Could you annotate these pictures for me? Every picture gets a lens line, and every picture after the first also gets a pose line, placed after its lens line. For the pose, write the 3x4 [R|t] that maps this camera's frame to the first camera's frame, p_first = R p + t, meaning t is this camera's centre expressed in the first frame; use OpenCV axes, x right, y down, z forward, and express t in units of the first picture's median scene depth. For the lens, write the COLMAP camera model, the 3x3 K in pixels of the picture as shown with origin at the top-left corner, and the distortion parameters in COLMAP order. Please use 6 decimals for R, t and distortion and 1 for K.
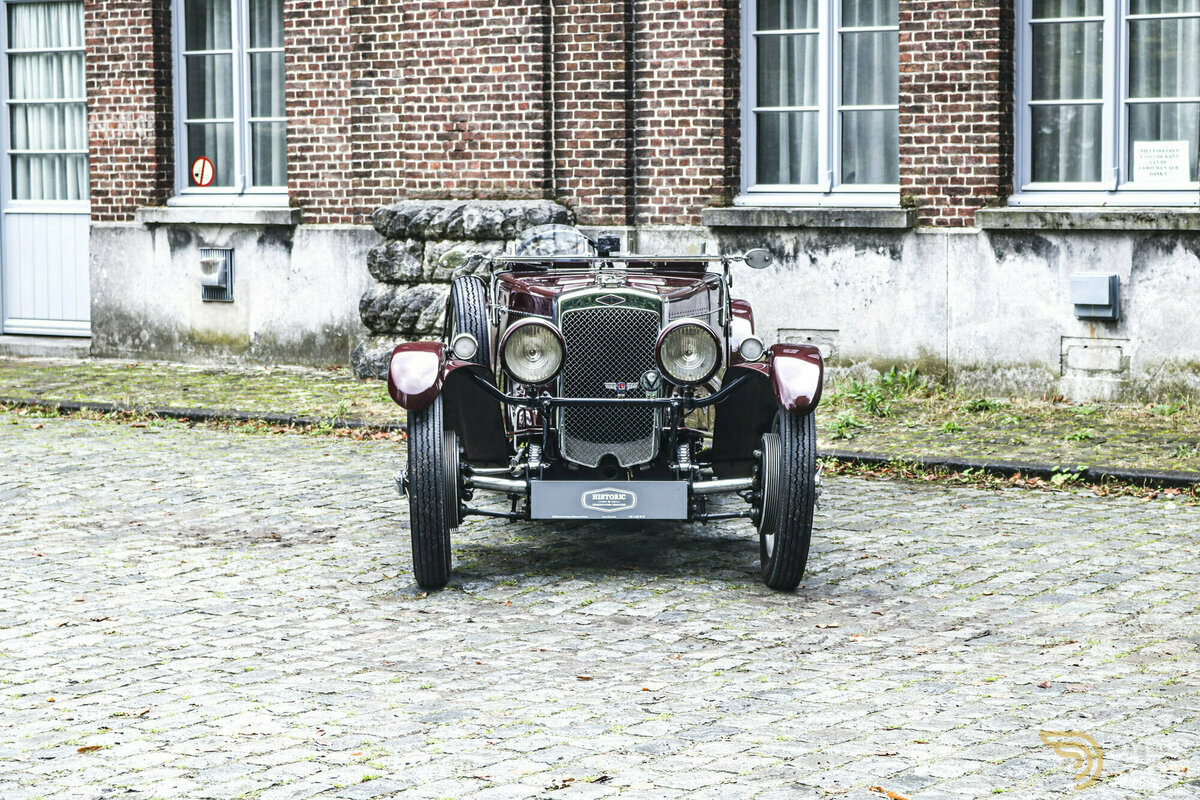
lens RADIAL K [[3001.5, 0, 600.0], [0, 3001.5, 400.0], [0, 0, 1]] dist [0.053289, -0.125730]
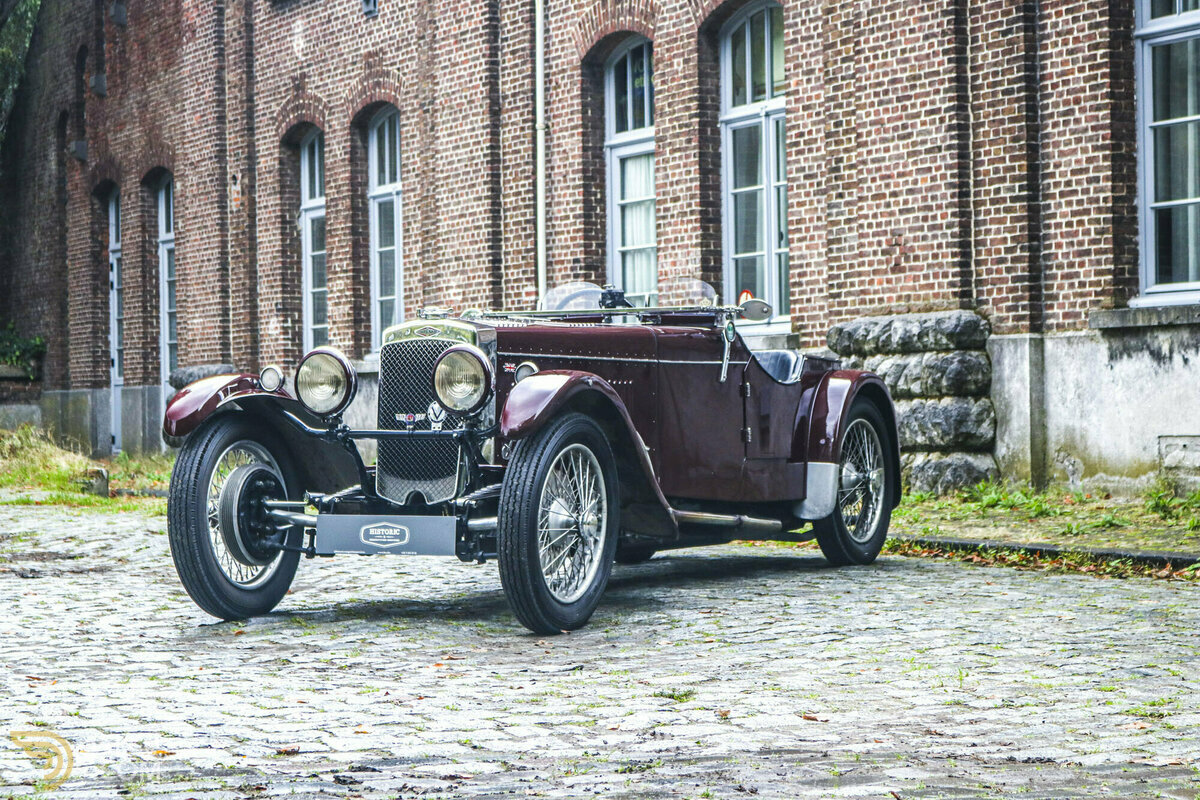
lens RADIAL K [[2746.7, 0, 600.0], [0, 2746.7, 400.0], [0, 0, 1]] dist [0.009441, 0.010941]
pose [[0.877825, -0.010601, -0.478864, 0.305315], [-0.030842, 0.996429, -0.078596, 0.036141], [0.477987, 0.083762, 0.874364, 0.167765]]
